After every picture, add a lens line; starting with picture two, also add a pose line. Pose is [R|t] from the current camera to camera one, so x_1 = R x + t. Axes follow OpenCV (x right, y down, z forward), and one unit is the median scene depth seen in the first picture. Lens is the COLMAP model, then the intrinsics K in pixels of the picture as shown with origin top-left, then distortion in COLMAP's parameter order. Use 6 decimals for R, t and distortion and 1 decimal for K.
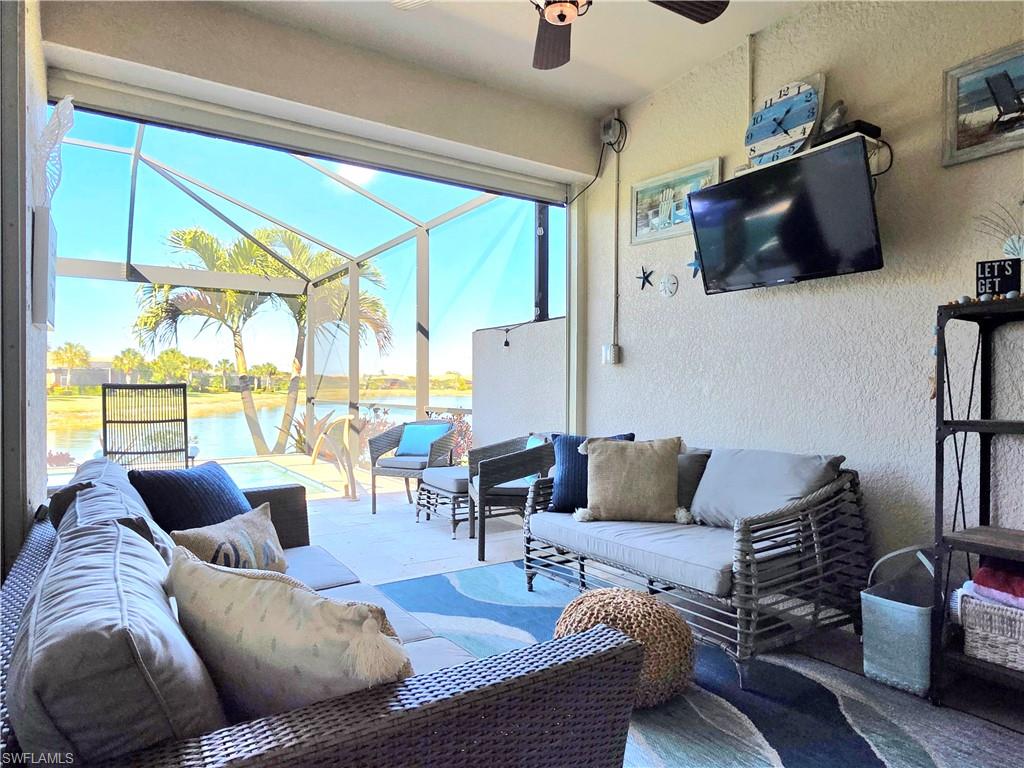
lens RADIAL K [[642.8, 0, 530.9], [0, 642.8, 404.7], [0, 0, 1]] dist [0.004006, 0.000490]
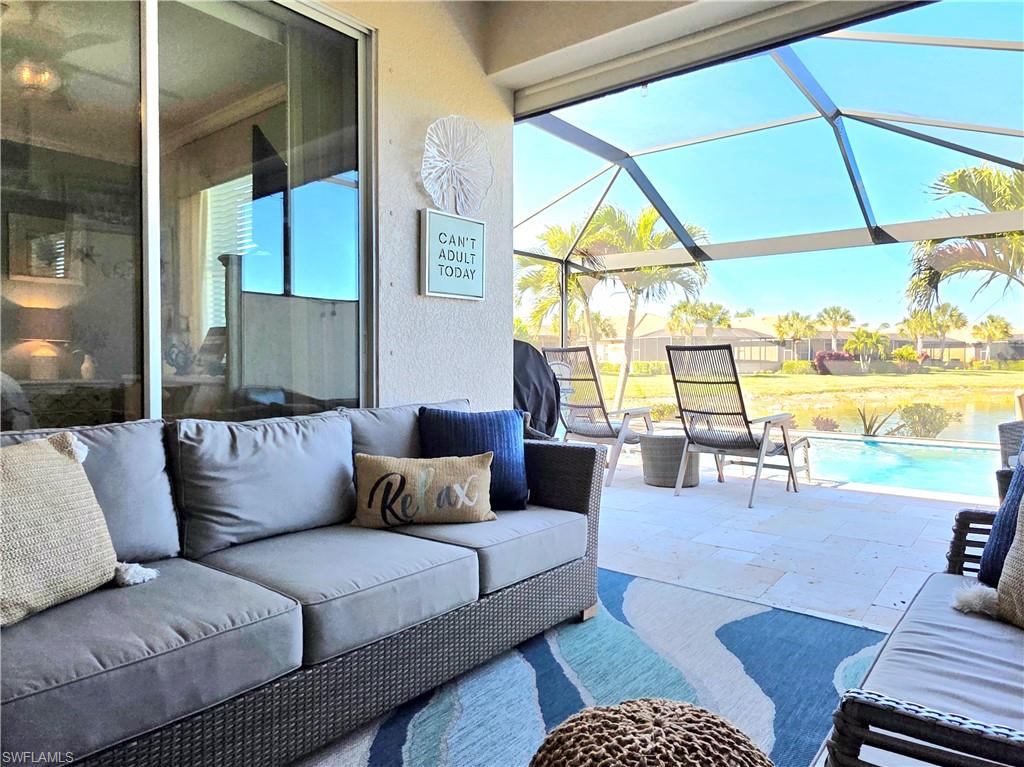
lens RADIAL K [[660.9, 0, 512.0], [0, 660.9, 383.5], [0, 0, 1]] dist [0.000099, 0.000306]
pose [[0.290191, 0.027610, -0.956570, 0.163943], [-0.023322, 0.999491, 0.021774, 0.006136], [0.956685, 0.015990, 0.290687, 0.202660]]
